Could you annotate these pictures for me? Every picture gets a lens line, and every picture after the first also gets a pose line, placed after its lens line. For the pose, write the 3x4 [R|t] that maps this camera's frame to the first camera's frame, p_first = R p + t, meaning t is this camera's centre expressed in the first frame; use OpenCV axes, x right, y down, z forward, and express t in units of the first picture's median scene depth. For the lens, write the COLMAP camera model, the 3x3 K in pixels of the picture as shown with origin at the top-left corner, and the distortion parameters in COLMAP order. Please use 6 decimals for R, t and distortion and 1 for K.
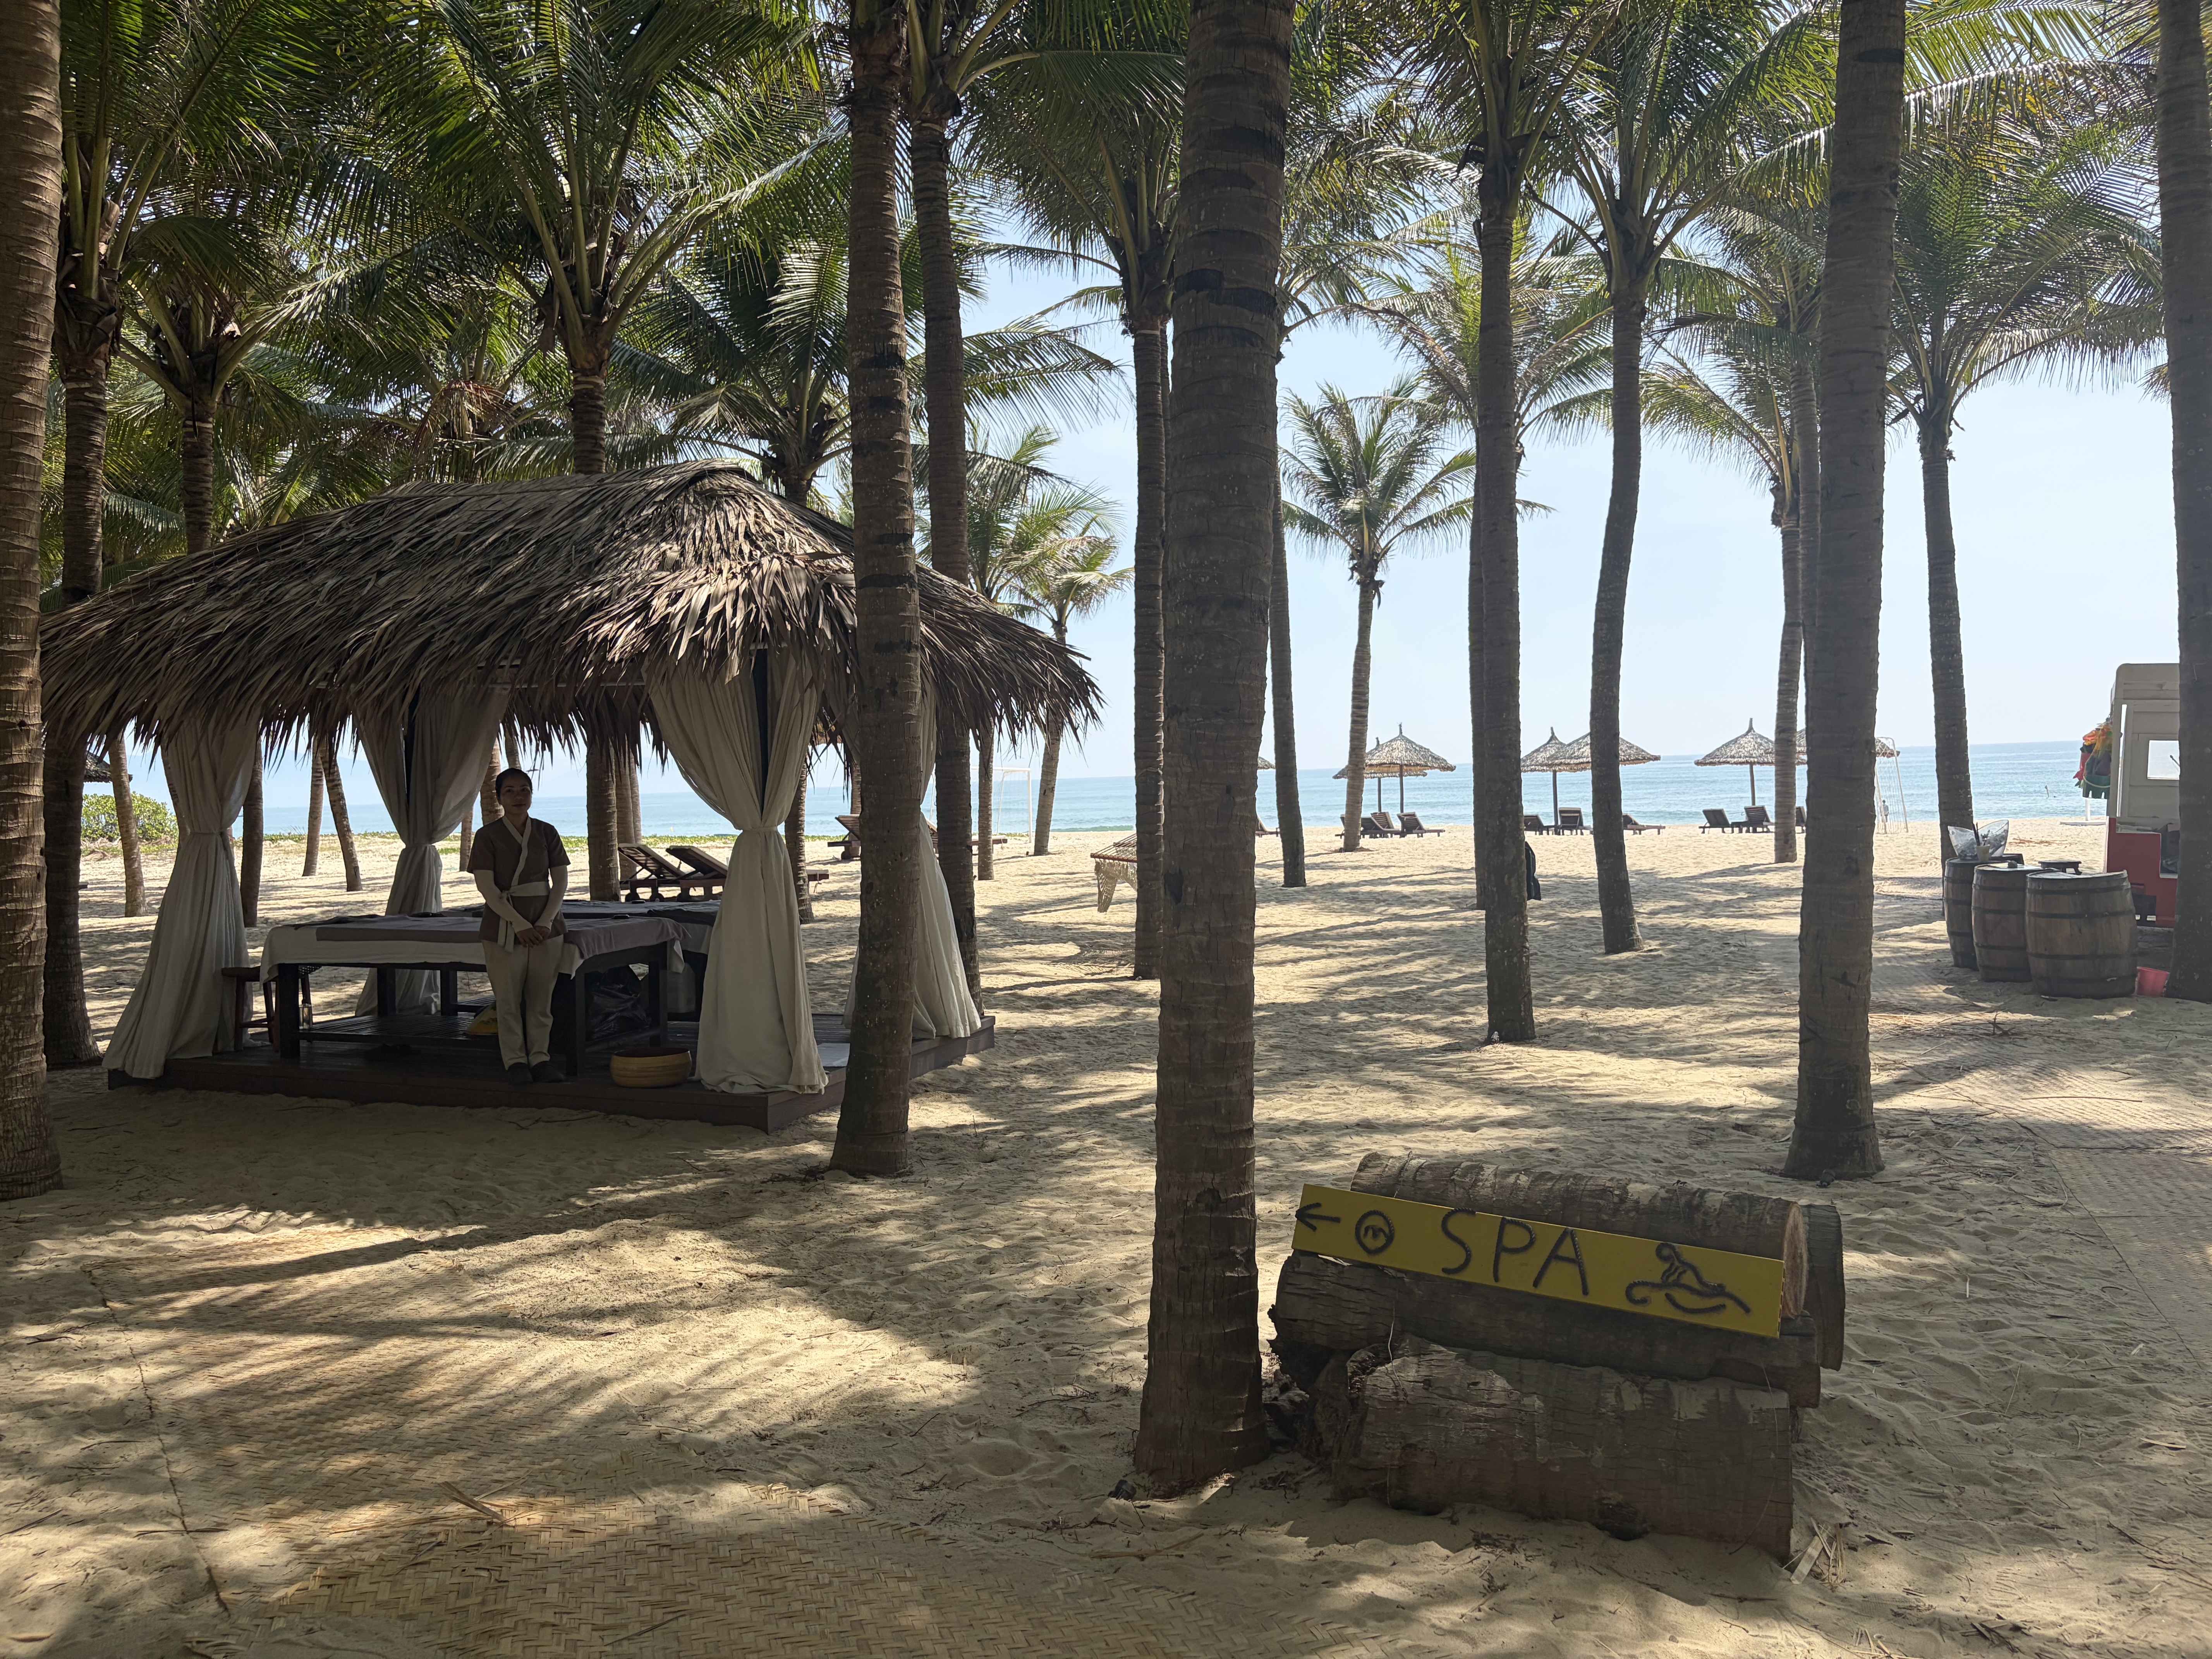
lens RADIAL K [[1685.3, 0, 1109.8], [0, 1685.3, 831.5], [0, 0, 1]] dist [0.022681, -0.016572]
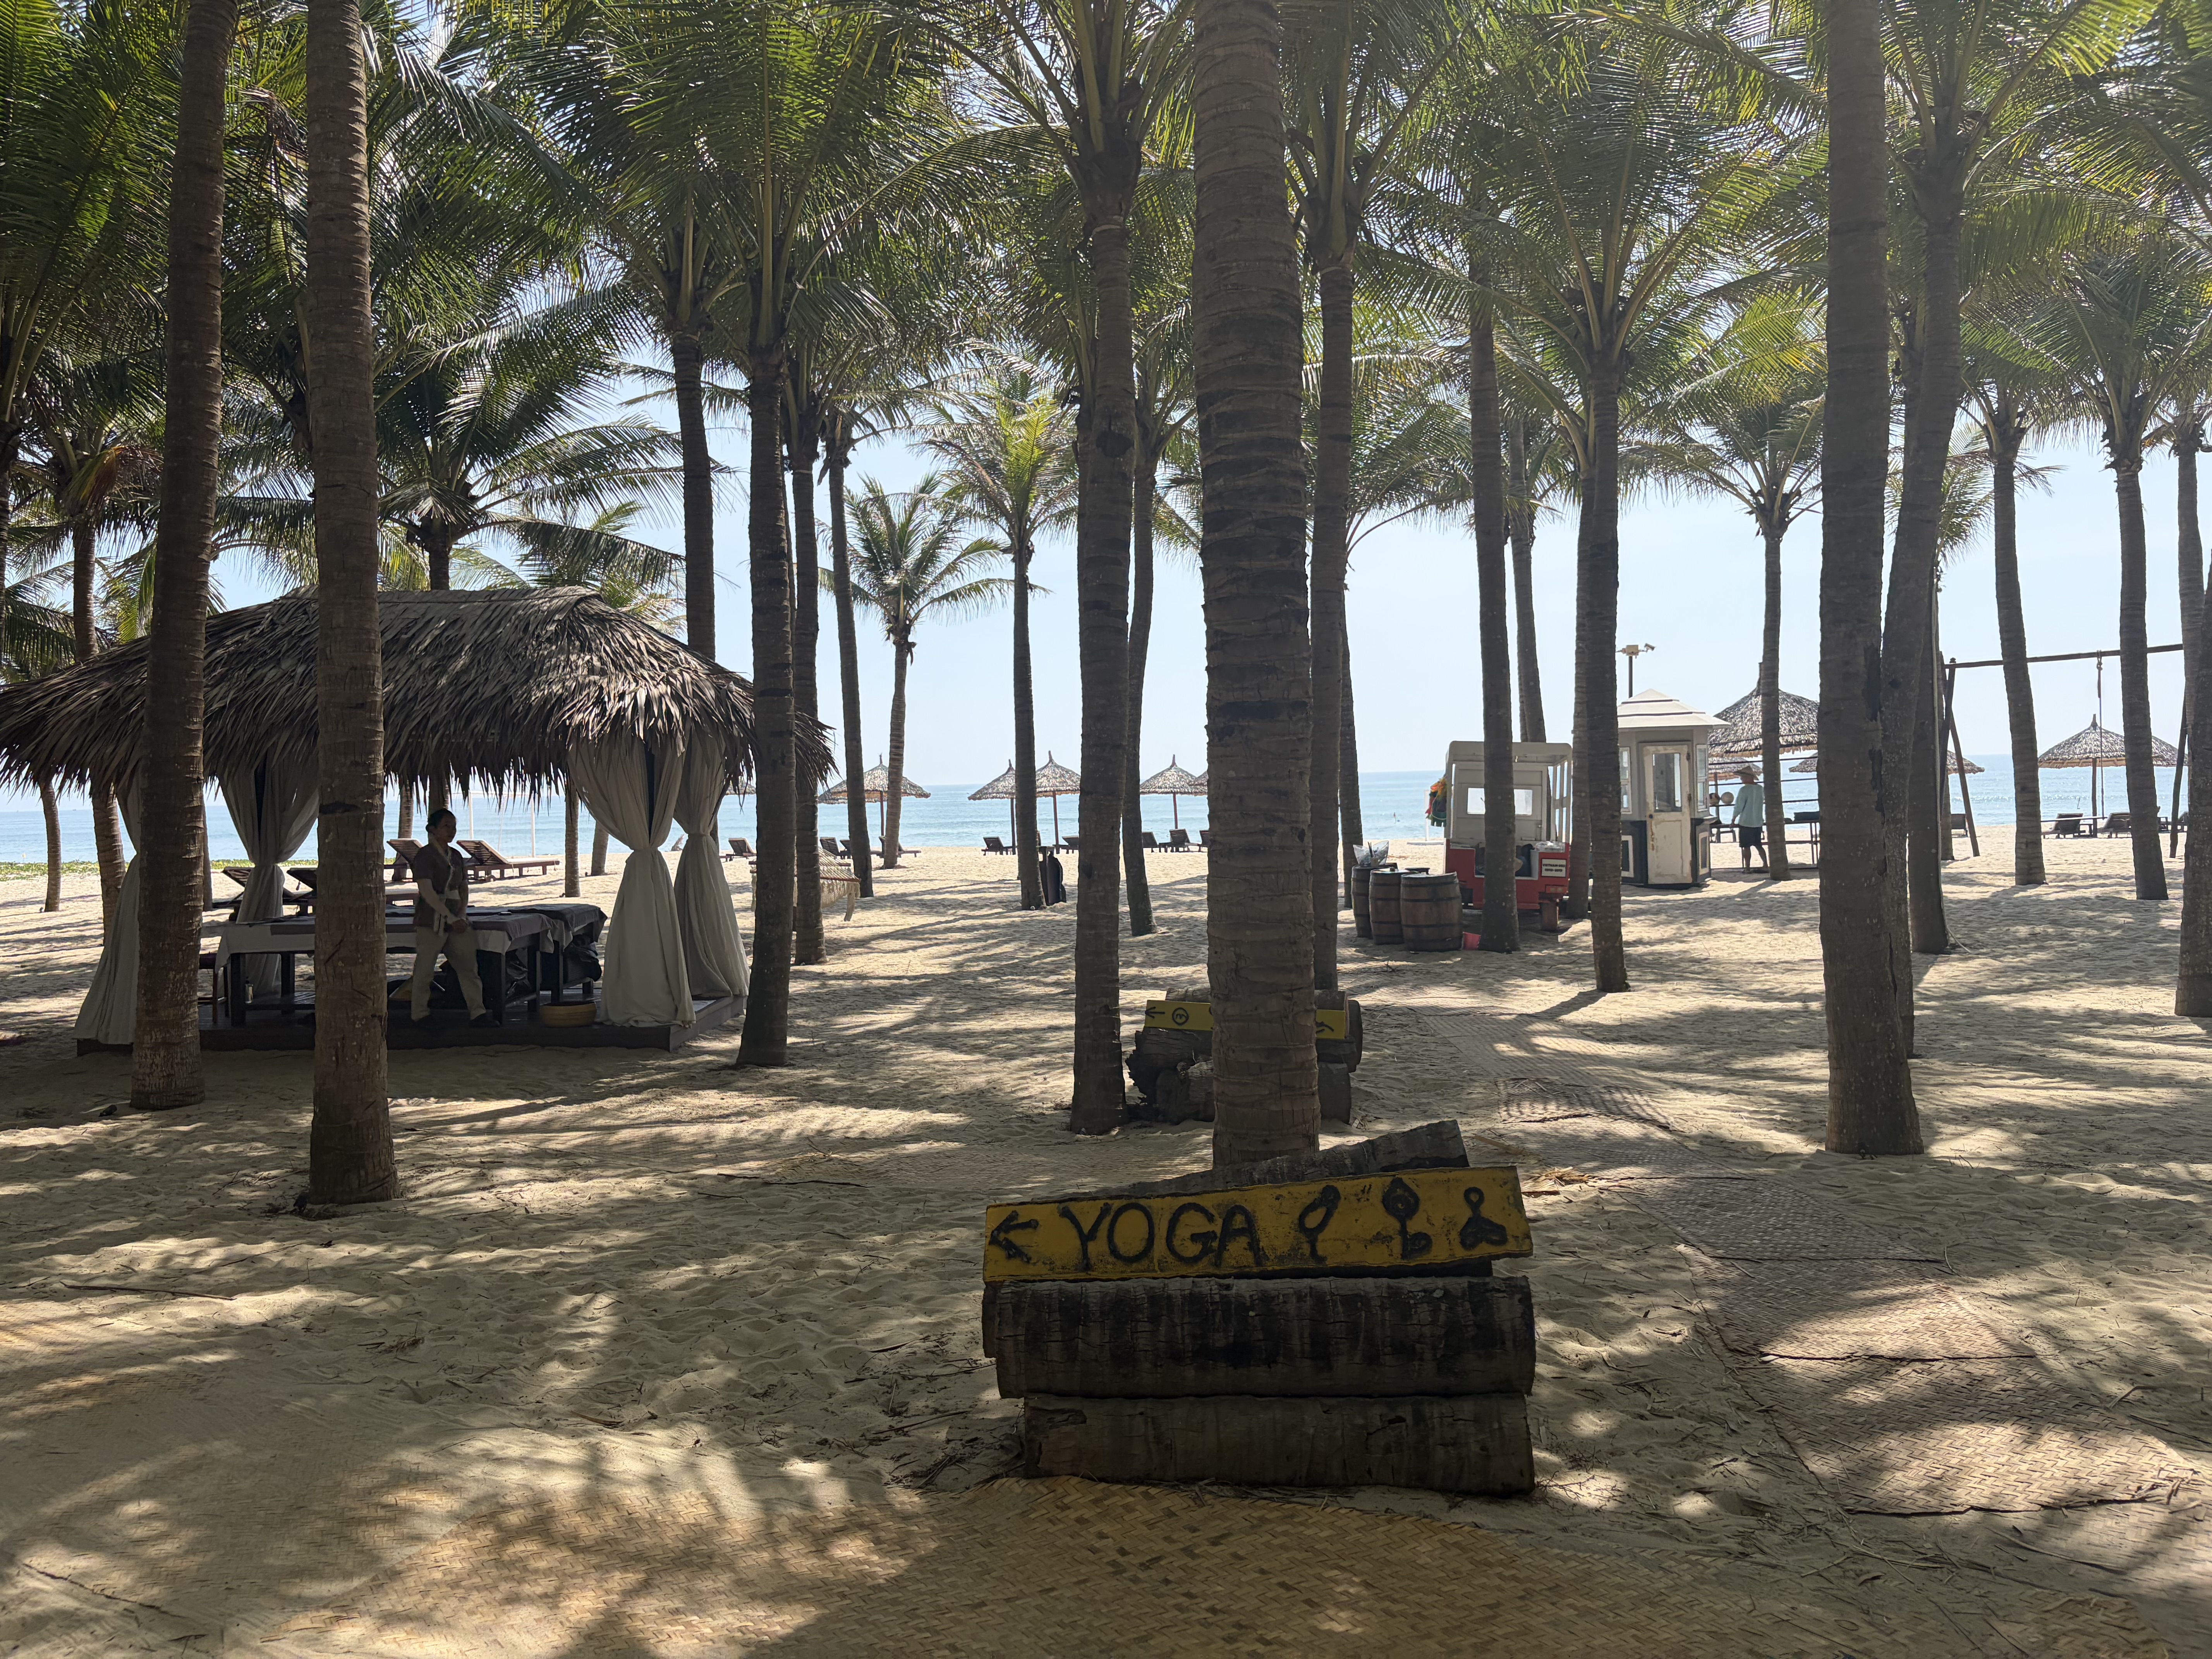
lens RADIAL K [[1685.3, 0, 1103.4], [0, 1685.3, 826.8], [0, 0, 1]] dist [0.022681, -0.016572]
pose [[0.944069, -0.000214, 0.329747, -0.185815], [0.005481, 0.999872, -0.015045, 0.001955], [-0.329701, 0.016010, 0.943950, -0.304749]]
